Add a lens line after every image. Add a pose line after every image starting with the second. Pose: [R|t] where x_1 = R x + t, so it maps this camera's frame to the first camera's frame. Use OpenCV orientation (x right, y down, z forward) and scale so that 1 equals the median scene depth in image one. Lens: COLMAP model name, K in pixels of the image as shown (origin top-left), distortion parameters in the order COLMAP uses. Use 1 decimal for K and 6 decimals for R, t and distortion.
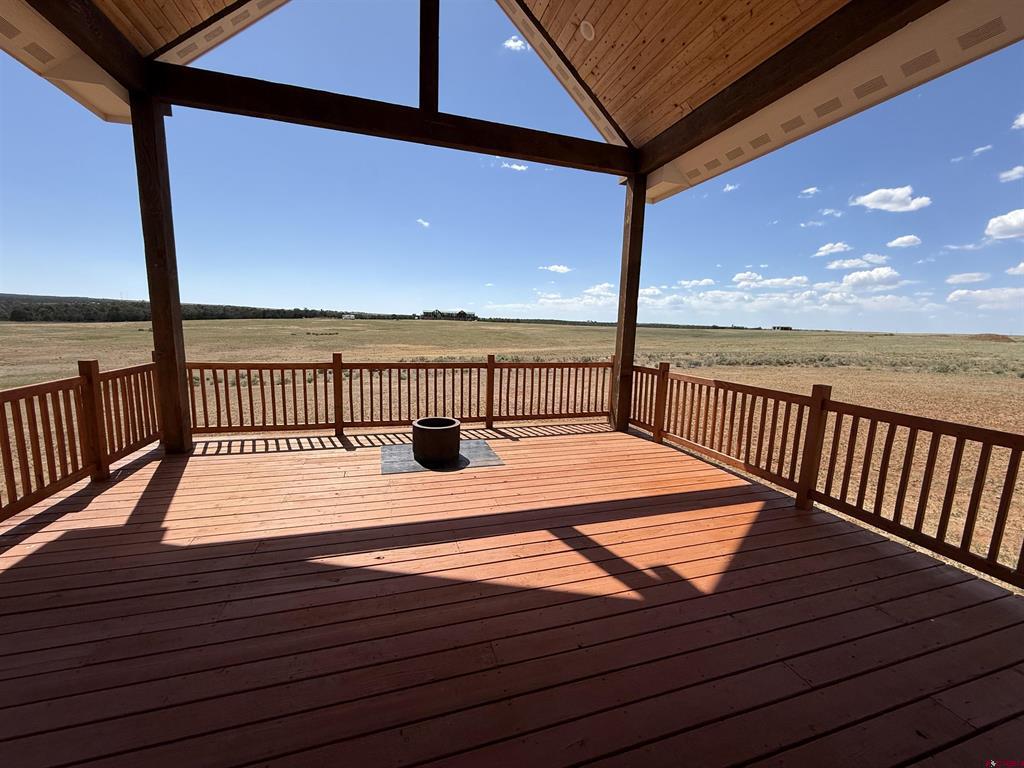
lens RADIAL K [[411.3, 0, 510.7], [0, 411.3, 380.1], [0, 0, 1]] dist [0.008018, 0.000000]
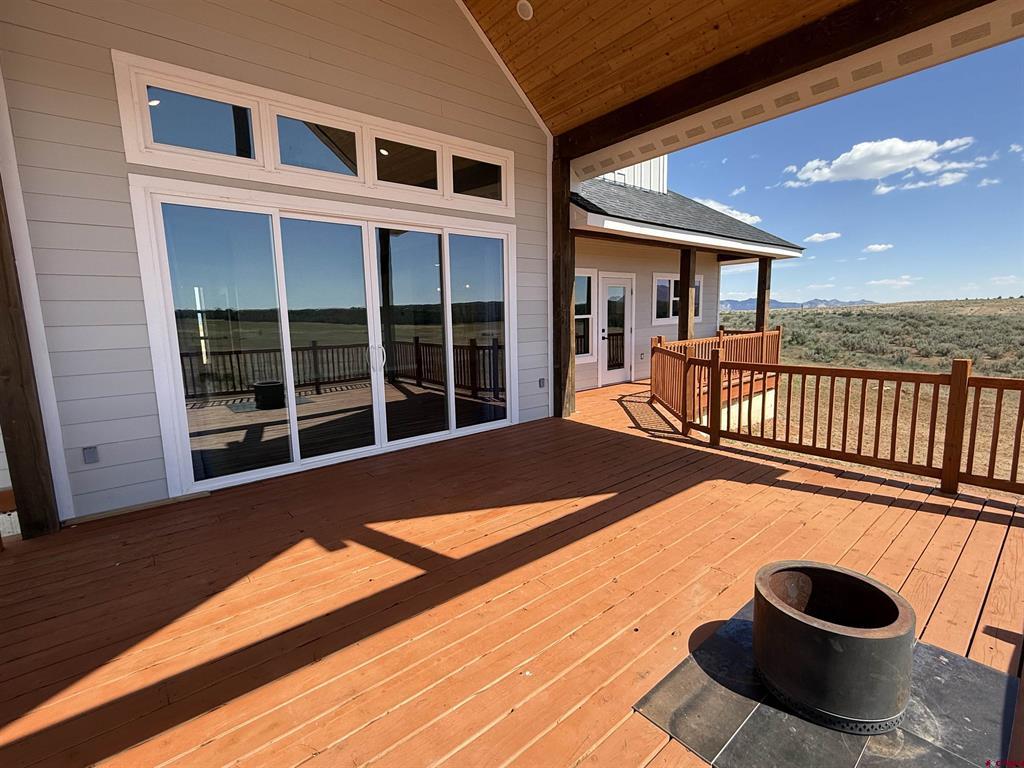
lens RADIAL K [[474.5, 0, 509.0], [0, 474.5, 384.0], [0, 0, 1]] dist [-0.000565, -0.000180]
pose [[-0.920218, 0.050886, -0.388084, 0.221711], [-0.056332, 0.963972, 0.259971, -0.158293], [0.387331, 0.261091, -0.884198, 1.159360]]
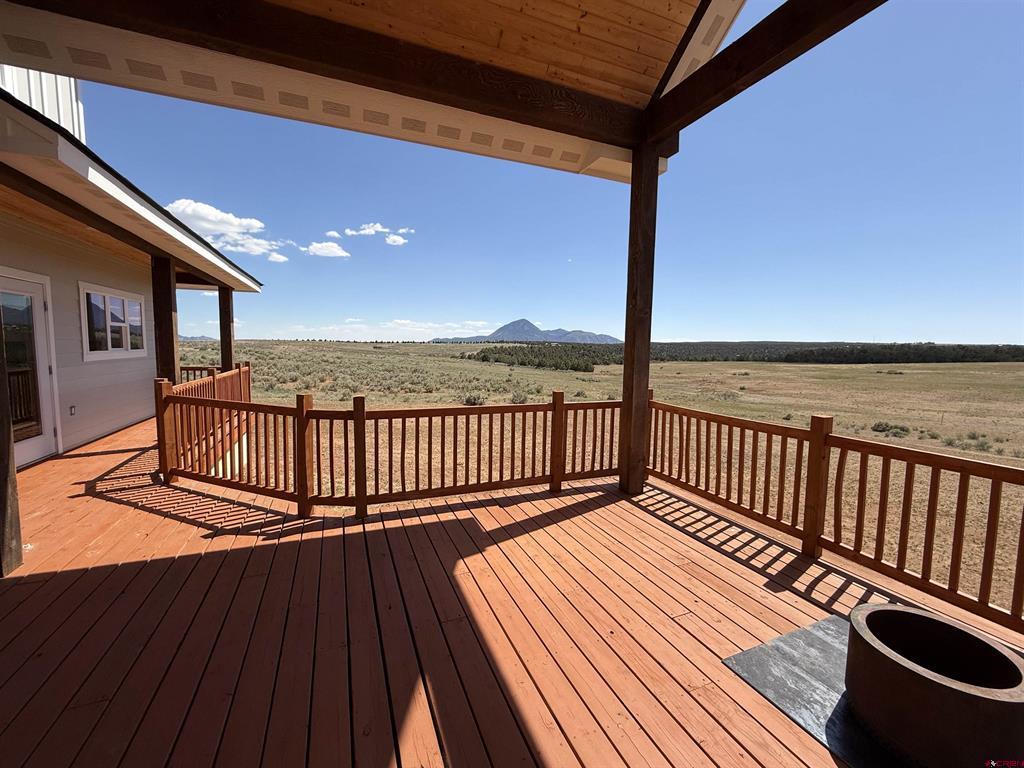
lens RADIAL K [[411.3, 0, 510.5], [0, 411.3, 382.1], [0, 0, 1]] dist [0.008018, 0.000000]
pose [[0.105647, 0.058445, -0.992685, 0.121773], [-0.153729, 0.987230, 0.041763, -0.077768], [0.982449, 0.148193, 0.113282, 0.539503]]
